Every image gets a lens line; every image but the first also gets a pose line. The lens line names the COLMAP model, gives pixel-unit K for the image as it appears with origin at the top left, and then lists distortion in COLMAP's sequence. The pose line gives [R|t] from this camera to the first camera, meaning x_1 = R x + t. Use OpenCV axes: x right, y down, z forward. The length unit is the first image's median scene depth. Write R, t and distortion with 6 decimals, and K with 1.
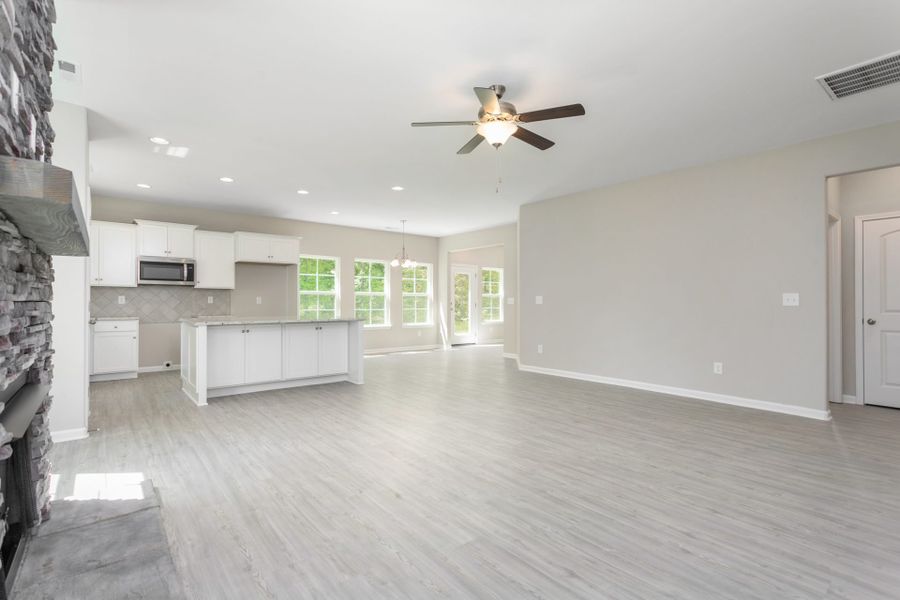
lens RADIAL K [[425.4, 0, 445.8], [0, 425.4, 296.0], [0, 0, 1]] dist [-0.001114, 0.000134]
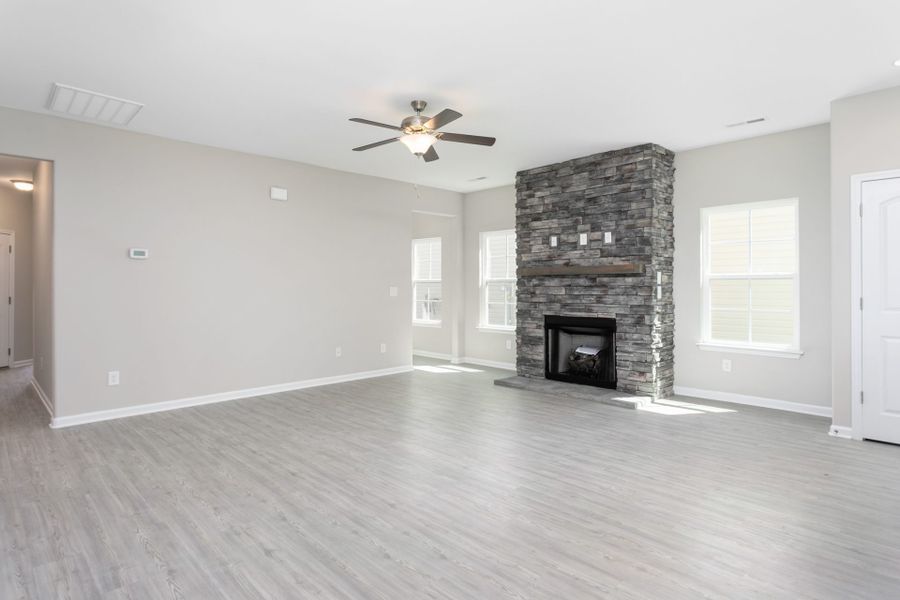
lens RADIAL K [[487.9, 0, 447.1], [0, 487.9, 282.0], [0, 0, 1]] dist [-0.002716, -0.000489]
pose [[-0.995371, 0.000444, -0.096103, 0.134109], [0.002523, 0.999765, -0.021516, -0.001376], [0.096071, -0.021659, -0.995139, 1.803220]]
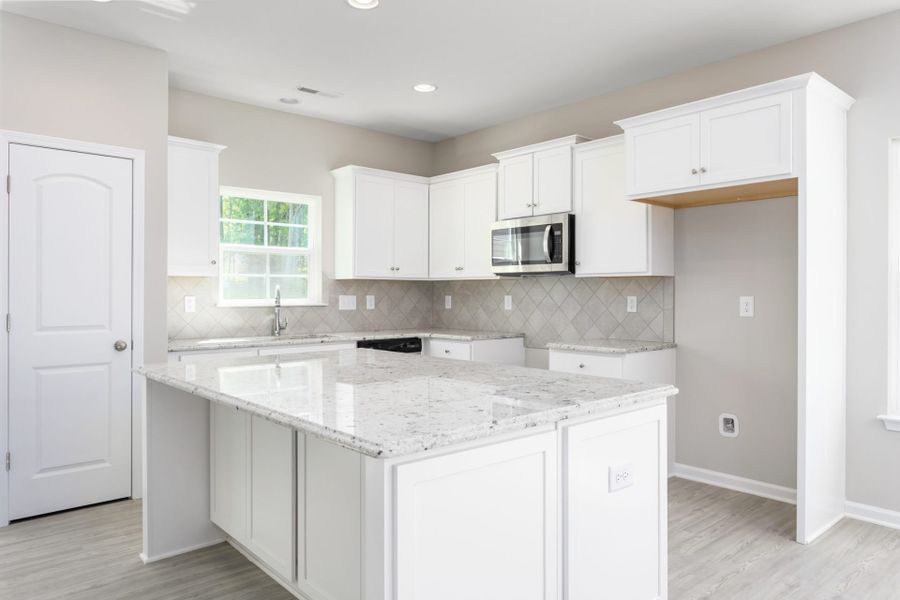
lens RADIAL K [[608.6, 0, 447.4], [0, 608.6, 294.7], [0, 0, 1]] dist [-0.002962, -0.001271]
pose [[0.037661, 0.002135, -0.999288, 0.058450], [0.015637, 0.999874, 0.002726, -0.007957], [0.999168, -0.015729, 0.037623, 1.480605]]
